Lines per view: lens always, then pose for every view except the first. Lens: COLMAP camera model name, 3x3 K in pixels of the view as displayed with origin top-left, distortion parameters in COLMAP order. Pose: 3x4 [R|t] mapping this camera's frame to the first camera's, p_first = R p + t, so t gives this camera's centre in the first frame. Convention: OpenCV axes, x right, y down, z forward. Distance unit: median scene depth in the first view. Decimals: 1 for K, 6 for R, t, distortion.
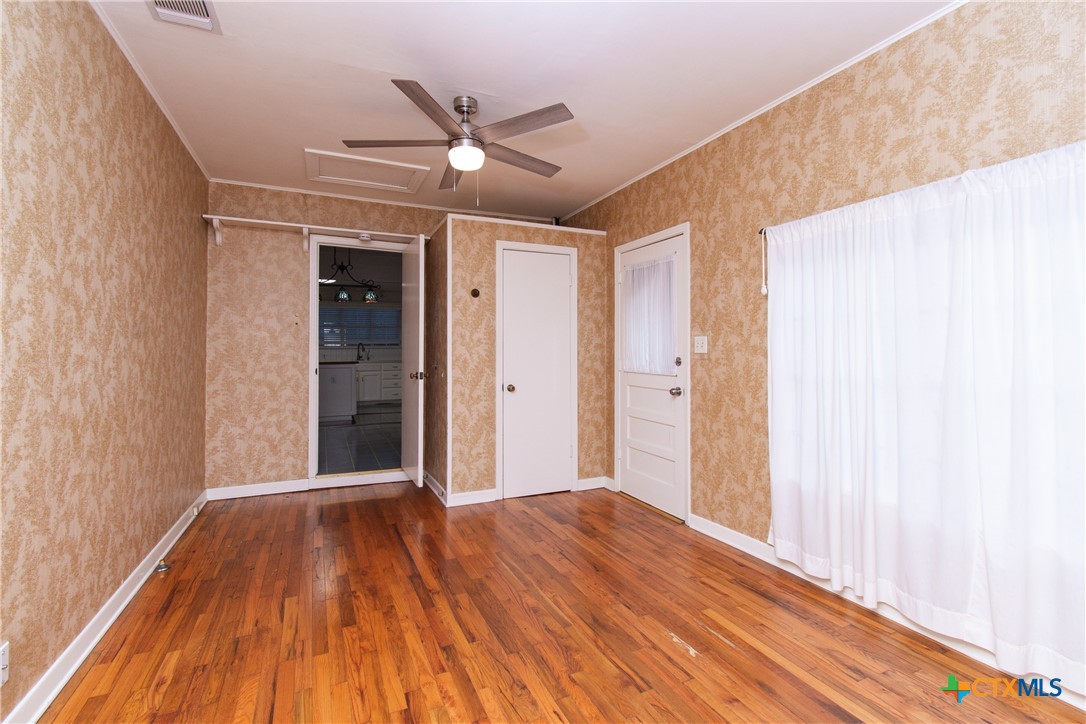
lens RADIAL K [[487.7, 0, 542.0], [0, 487.7, 337.3], [0, 0, 1]] dist [0.001569, 0.000130]
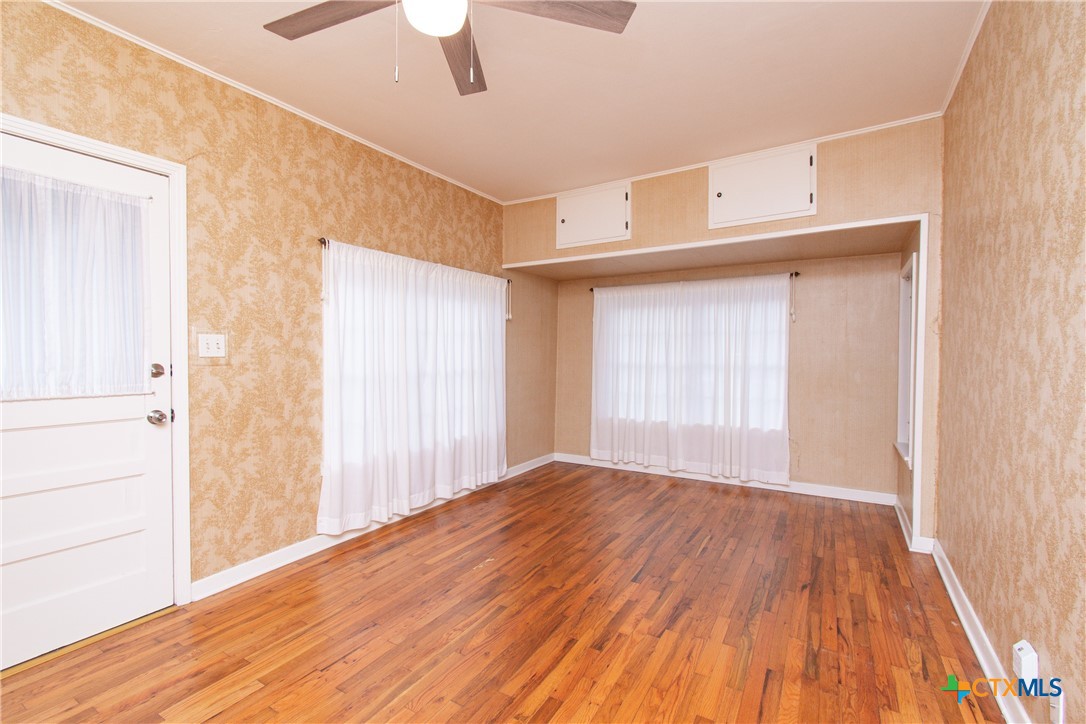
lens RADIAL K [[478.0, 0, 543.0], [0, 478.0, 362.0], [0, 0, 1]] dist [-0.000023, -0.000027]
pose [[-0.560726, -0.013763, 0.827887, -0.555424], [-0.021168, 0.999773, 0.002284, 0.027232], [-0.827731, -0.016245, -0.560890, 0.977068]]
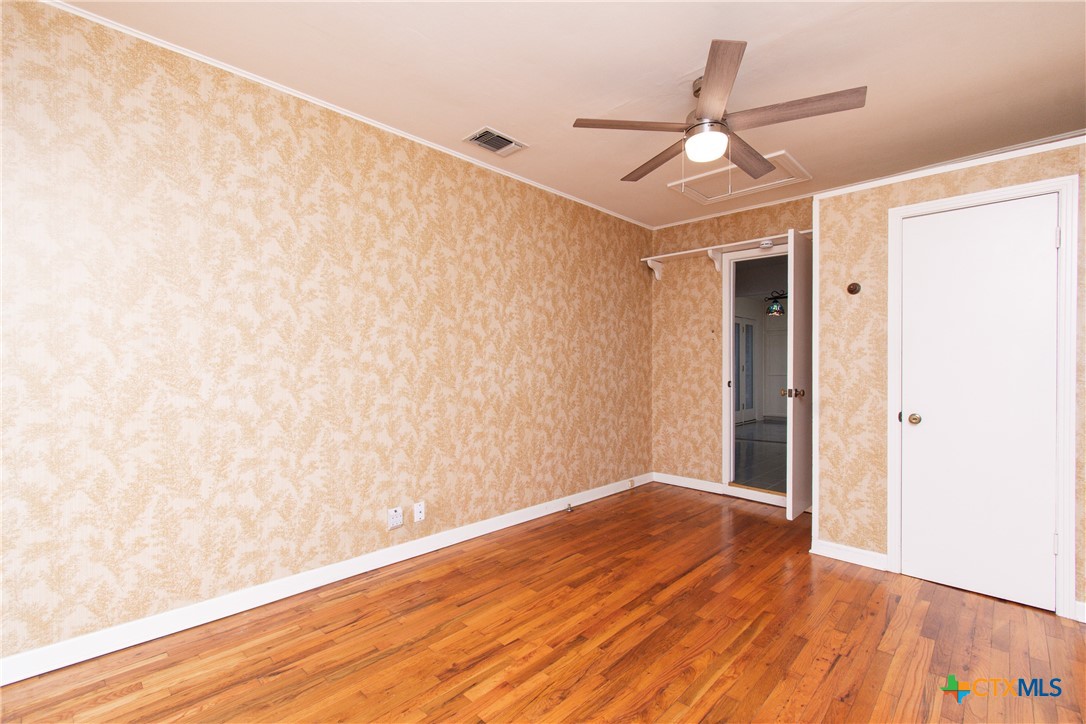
lens RADIAL K [[482.3, 0, 544.1], [0, 482.3, 366.8], [0, 0, 1]] dist [-0.000400, -0.000136]
pose [[0.364371, 0.005592, -0.931237, 0.453854], [0.024181, 0.999588, 0.015464, 0.009150], [0.930940, -0.028153, 0.364086, 0.323598]]
